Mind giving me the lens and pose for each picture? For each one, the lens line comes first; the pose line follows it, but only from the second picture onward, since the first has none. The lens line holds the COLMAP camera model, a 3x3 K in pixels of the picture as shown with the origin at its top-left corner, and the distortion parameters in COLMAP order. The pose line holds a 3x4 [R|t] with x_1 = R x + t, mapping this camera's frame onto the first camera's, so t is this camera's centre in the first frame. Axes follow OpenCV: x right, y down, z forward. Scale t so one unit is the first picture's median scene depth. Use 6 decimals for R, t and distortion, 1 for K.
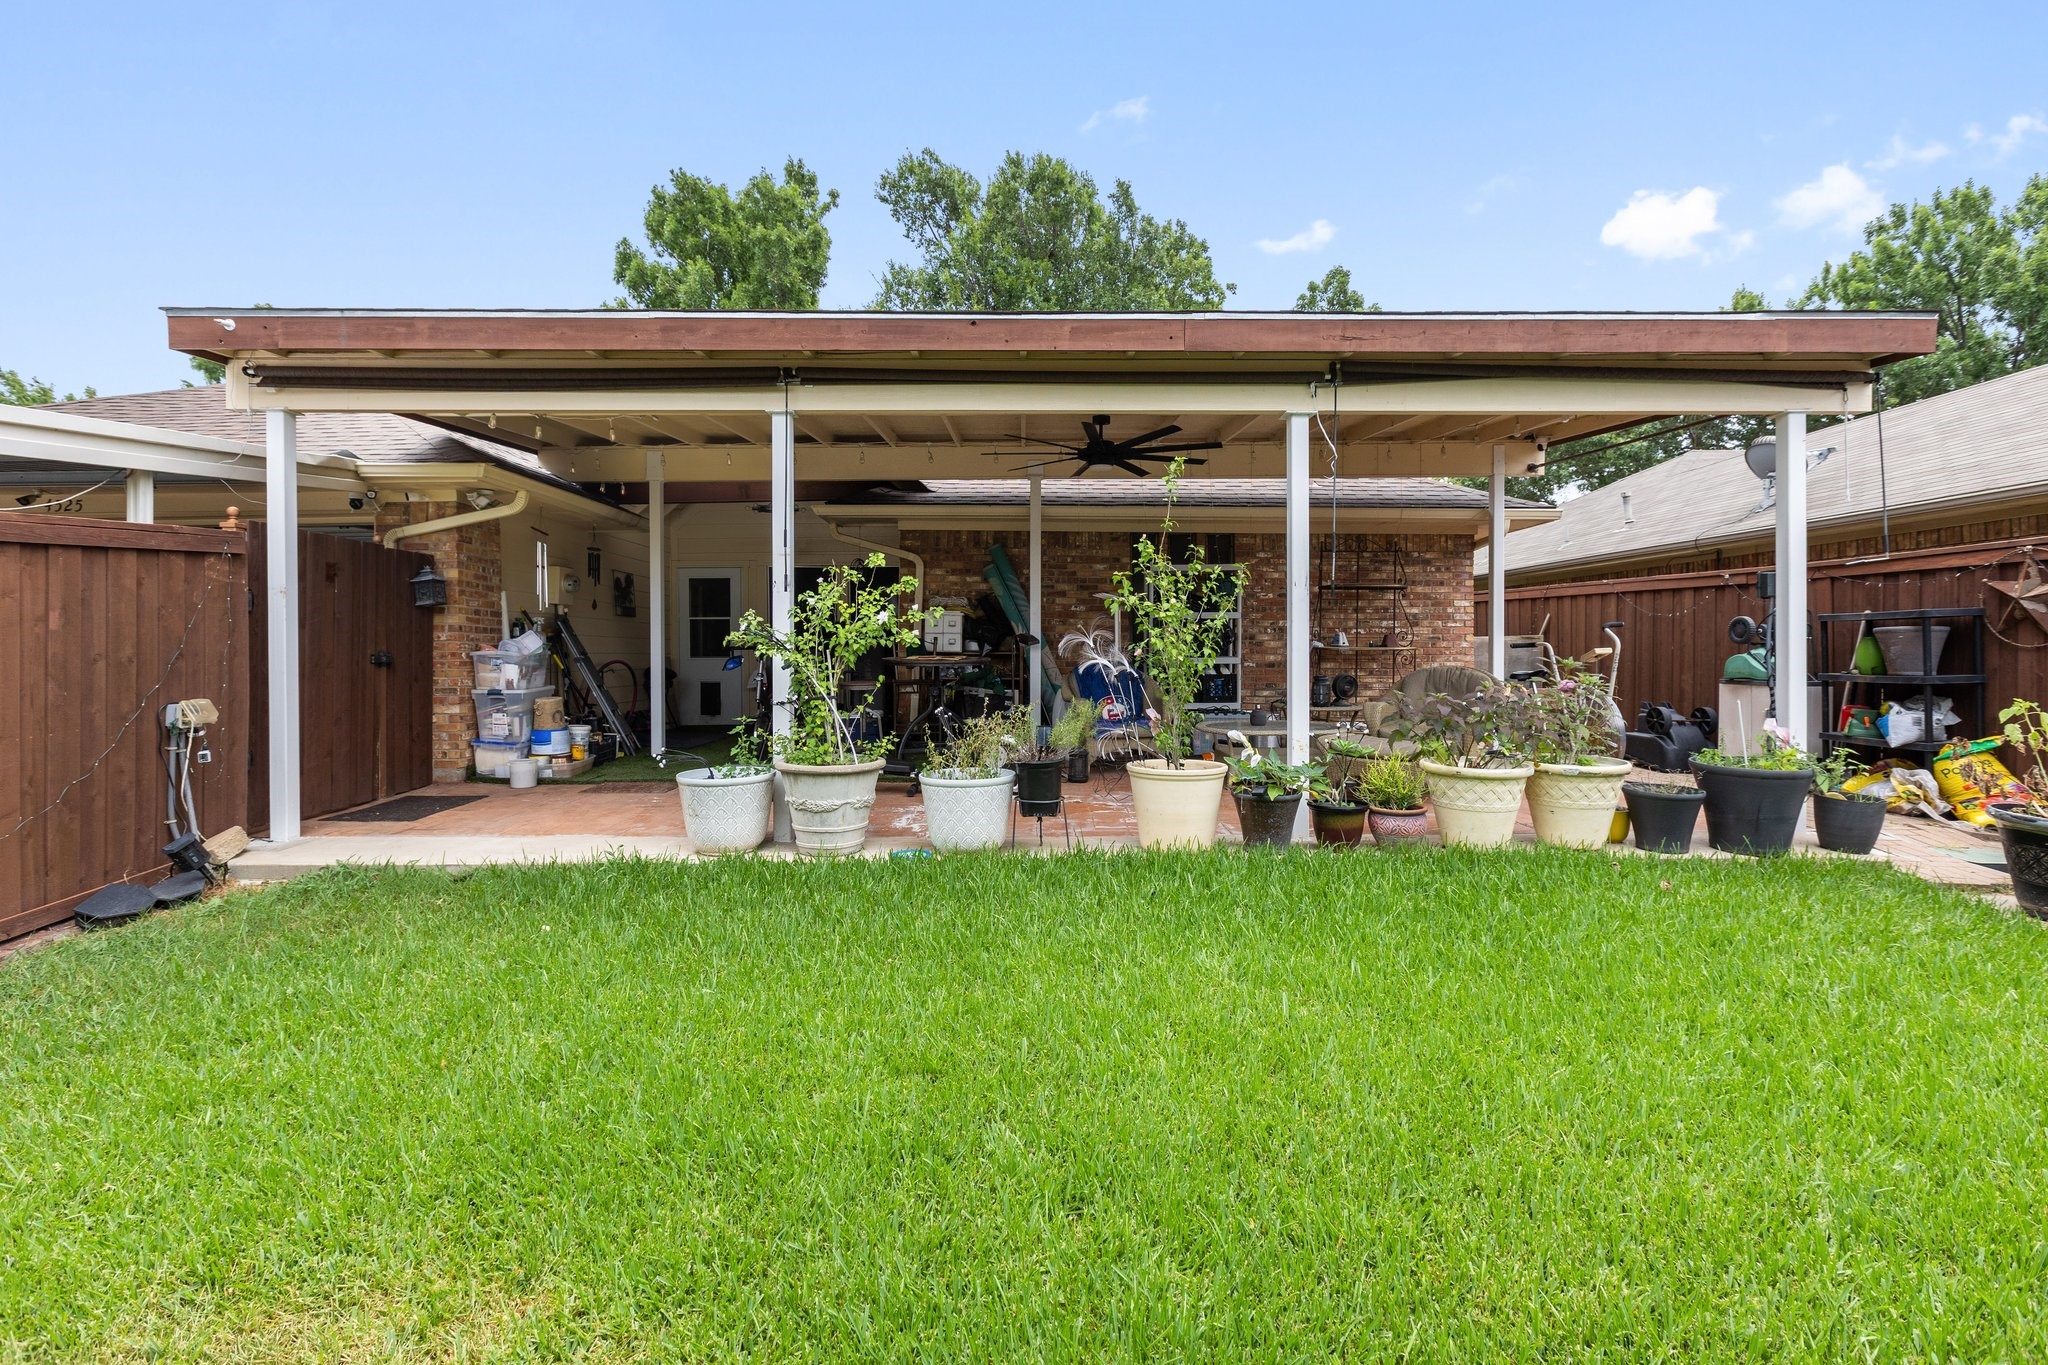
lens RADIAL K [[927.0, 0, 1033.4], [0, 927.0, 656.0], [0, 0, 1]] dist [-0.000252, -0.000585]
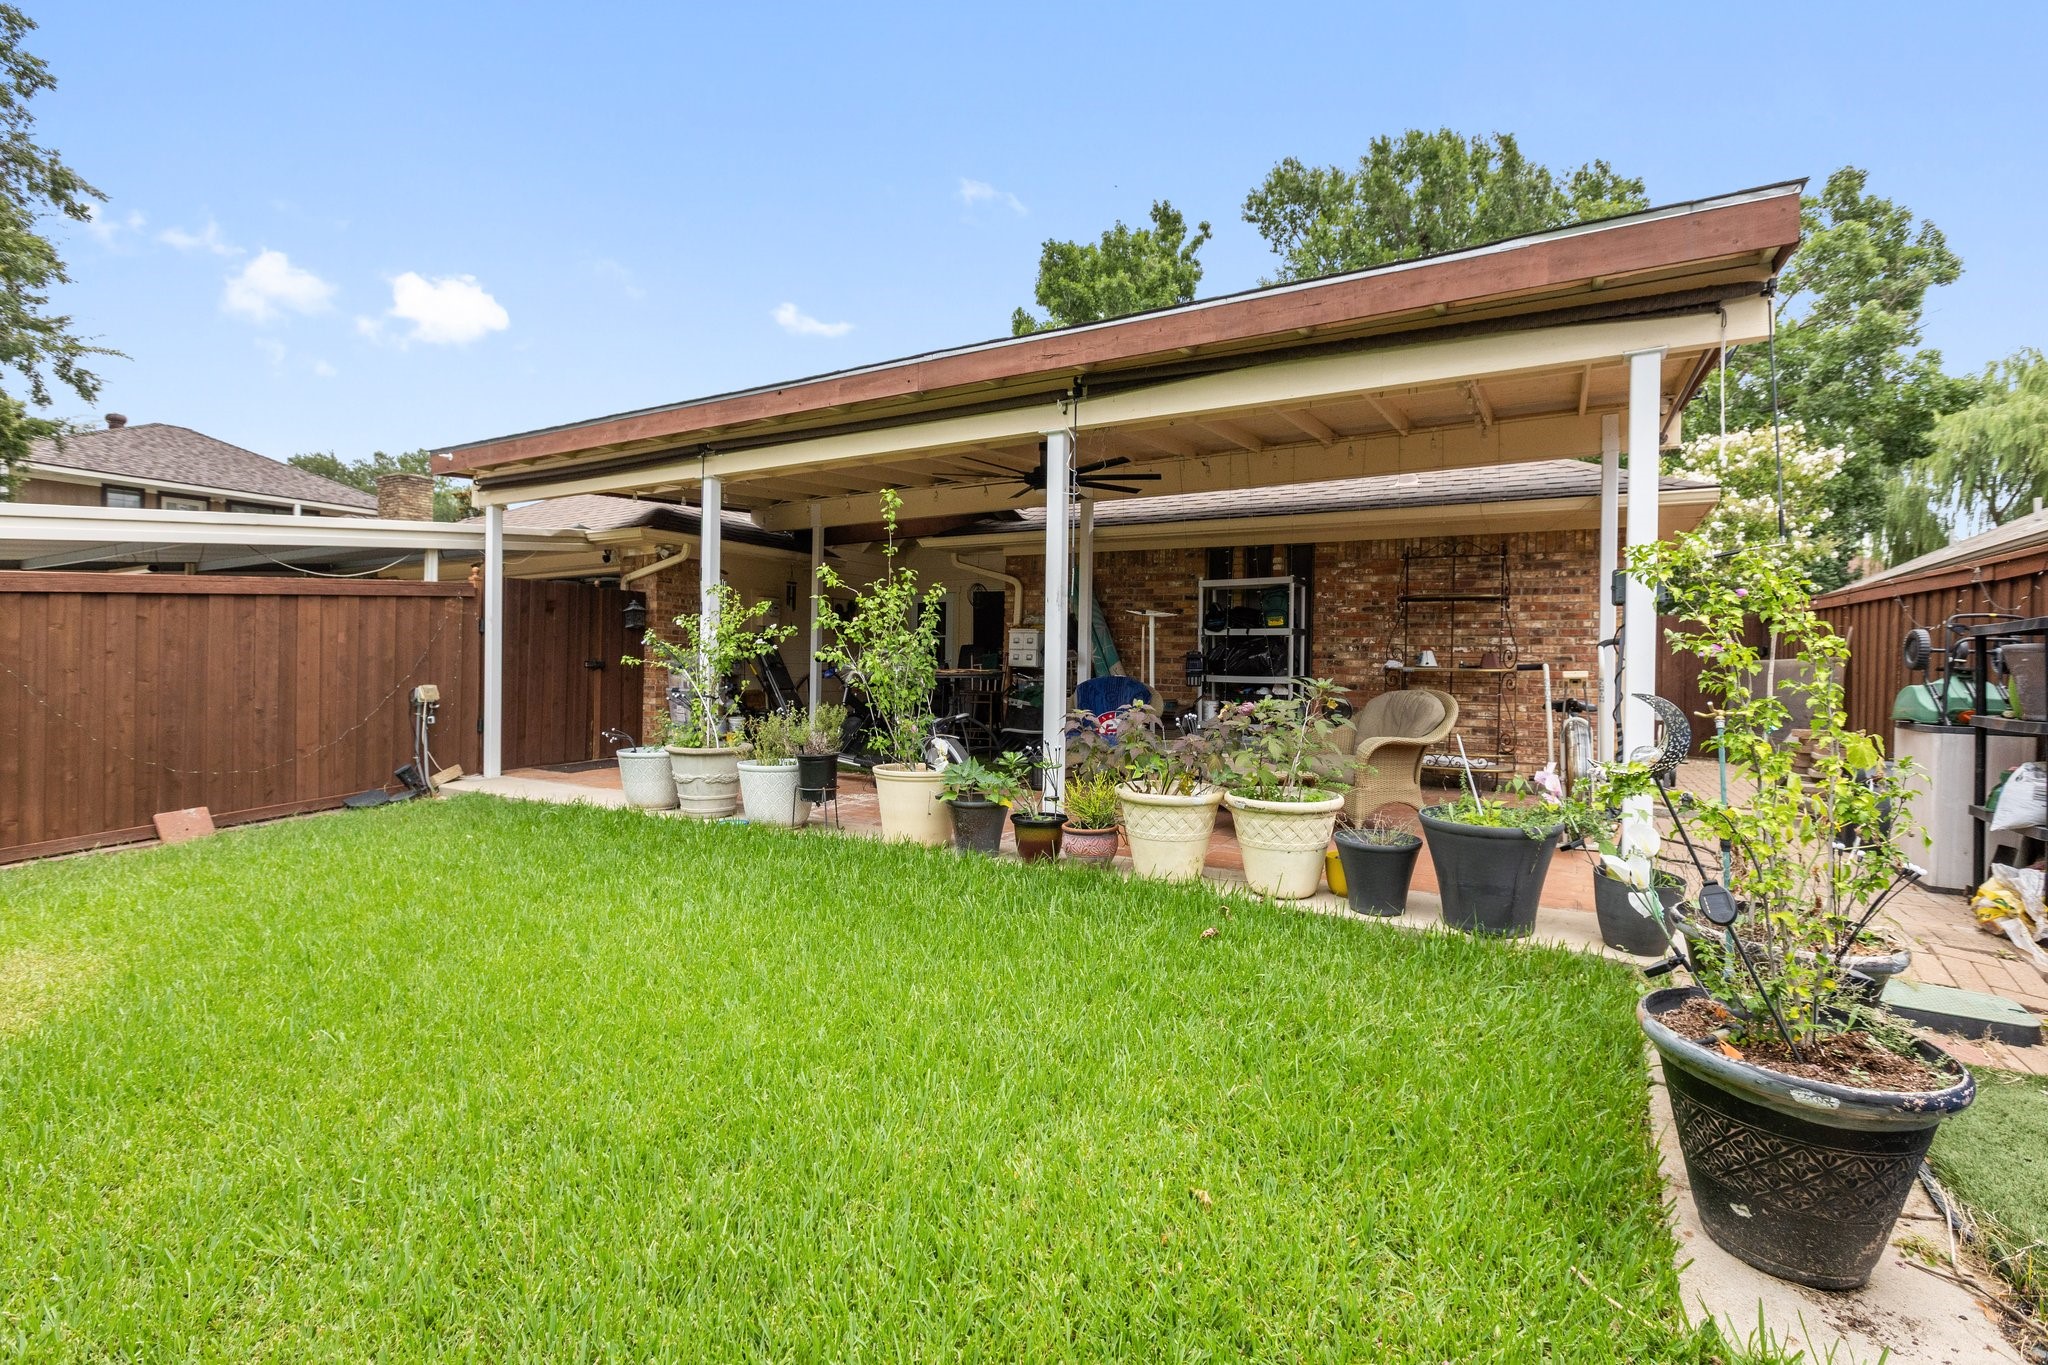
lens RADIAL K [[927.0, 0, 1034.7], [0, 927.0, 668.5], [0, 0, 1]] dist [-0.000252, -0.000585]
pose [[0.858444, 0.015191, -0.512682, 0.580502], [-0.018997, 0.999817, -0.002185, -0.000153], [0.512555, 0.011615, 0.858576, 0.086989]]
